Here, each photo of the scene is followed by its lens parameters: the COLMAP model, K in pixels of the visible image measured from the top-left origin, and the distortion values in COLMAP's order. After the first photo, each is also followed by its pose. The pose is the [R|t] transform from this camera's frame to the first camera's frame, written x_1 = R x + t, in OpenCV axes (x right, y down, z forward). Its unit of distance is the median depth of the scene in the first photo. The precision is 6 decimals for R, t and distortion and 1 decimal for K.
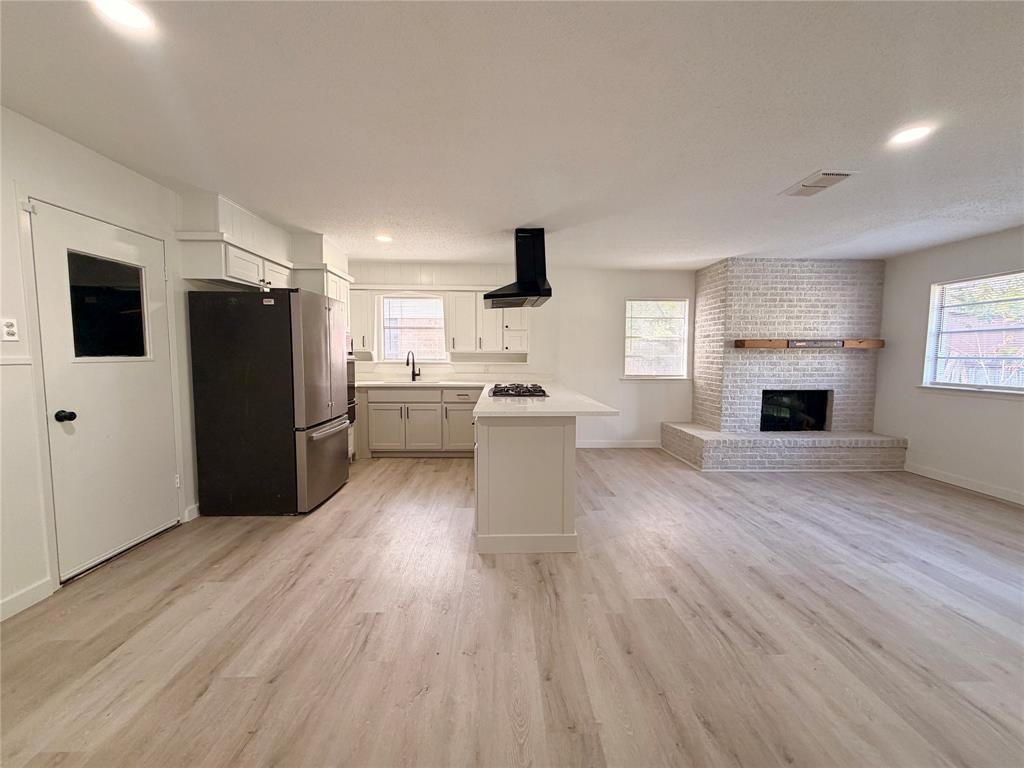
lens RADIAL K [[409.0, 0, 509.6], [0, 409.0, 384.1], [0, 0, 1]] dist [0.000854, -0.000195]
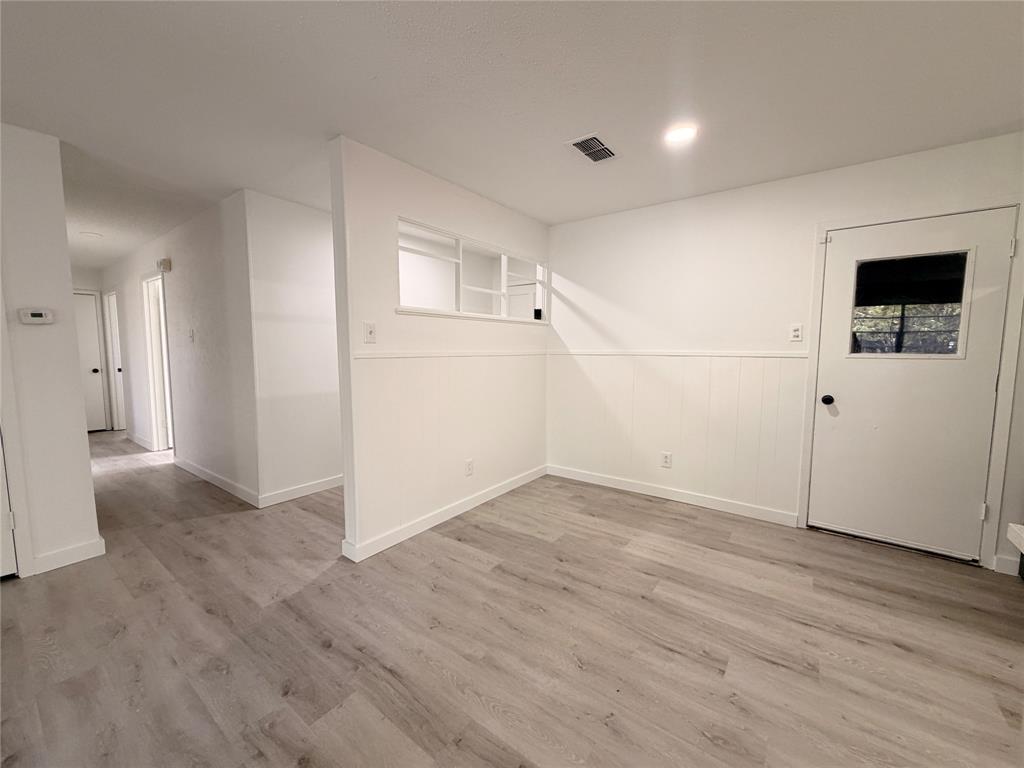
lens RADIAL K [[409.0, 0, 509.6], [0, 409.0, 384.1], [0, 0, 1]] dist [0.000854, -0.000195]
pose [[-0.617965, 0.068095, -0.783251, 0.370400], [-0.062761, 0.988790, 0.135482, -0.059392], [0.783696, 0.132881, -0.606764, 0.751873]]
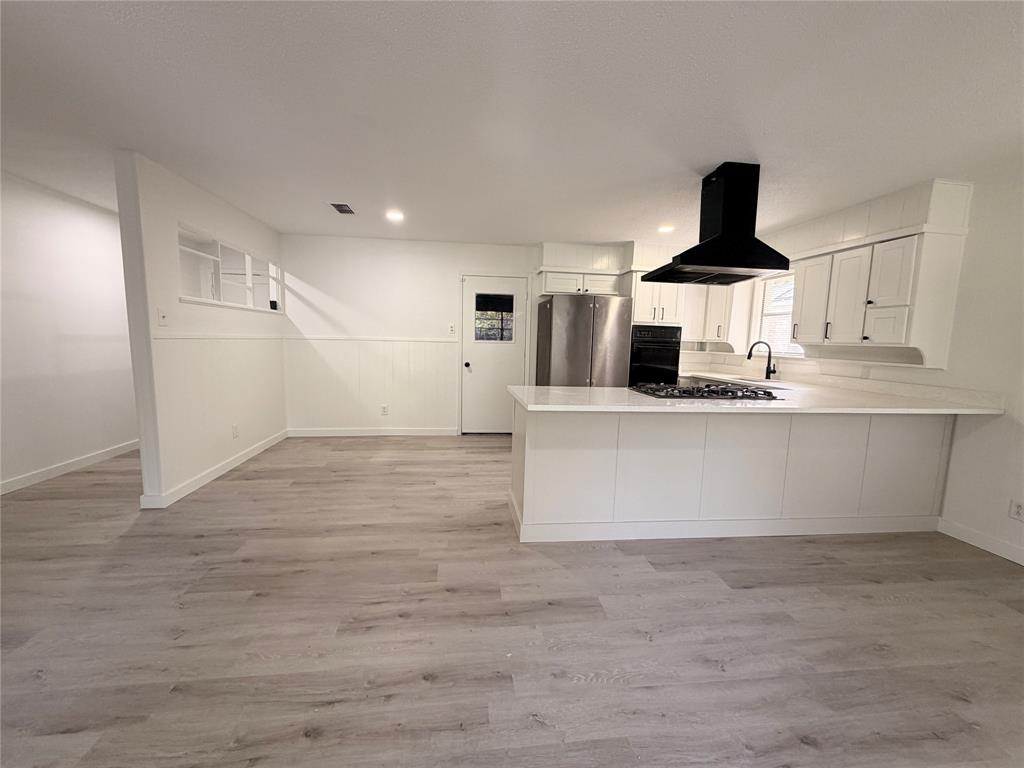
lens RADIAL K [[409.0, 0, 509.6], [0, 409.0, 384.1], [0, 0, 1]] dist [0.000854, -0.000195]
pose [[0.097657, 0.109022, -0.989231, 0.986242], [-0.097736, 0.990228, 0.099483, -0.053083], [0.990409, 0.086969, 0.107358, 0.758065]]
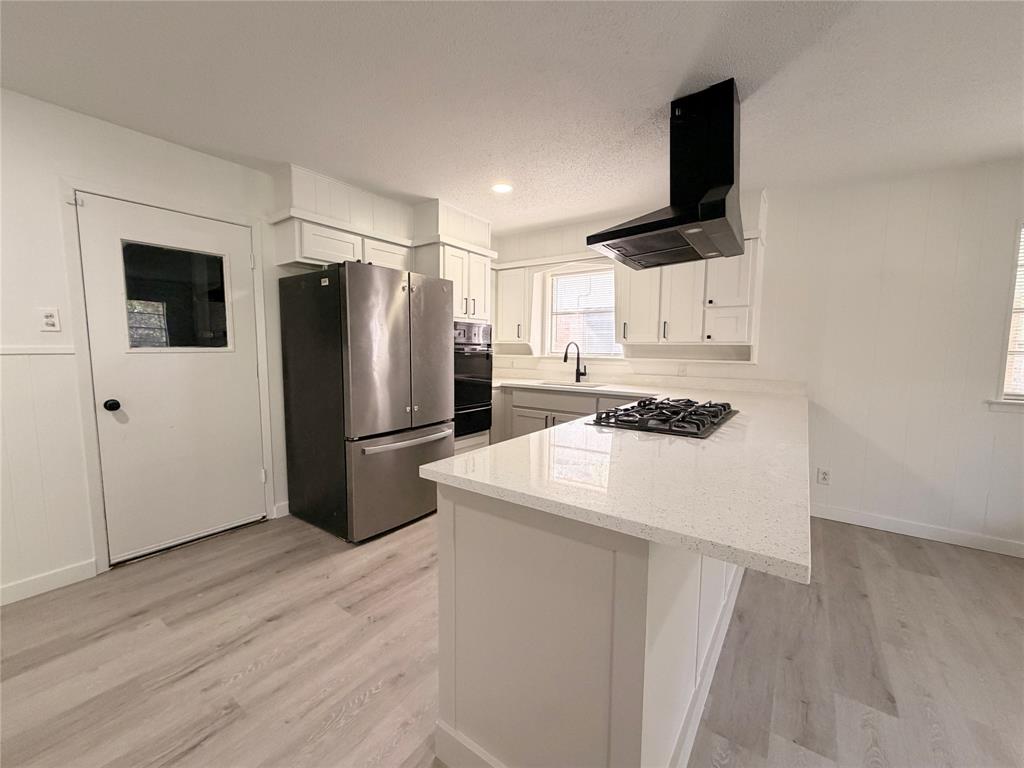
lens RADIAL K [[409.0, 0, 509.6], [0, 409.0, 384.1], [0, 0, 1]] dist [0.000854, -0.000195]
pose [[0.794478, 0.057792, -0.604537, 0.234590], [-0.048194, 0.998322, 0.032100, -0.041422], [0.605378, 0.003632, 0.795930, 0.598096]]
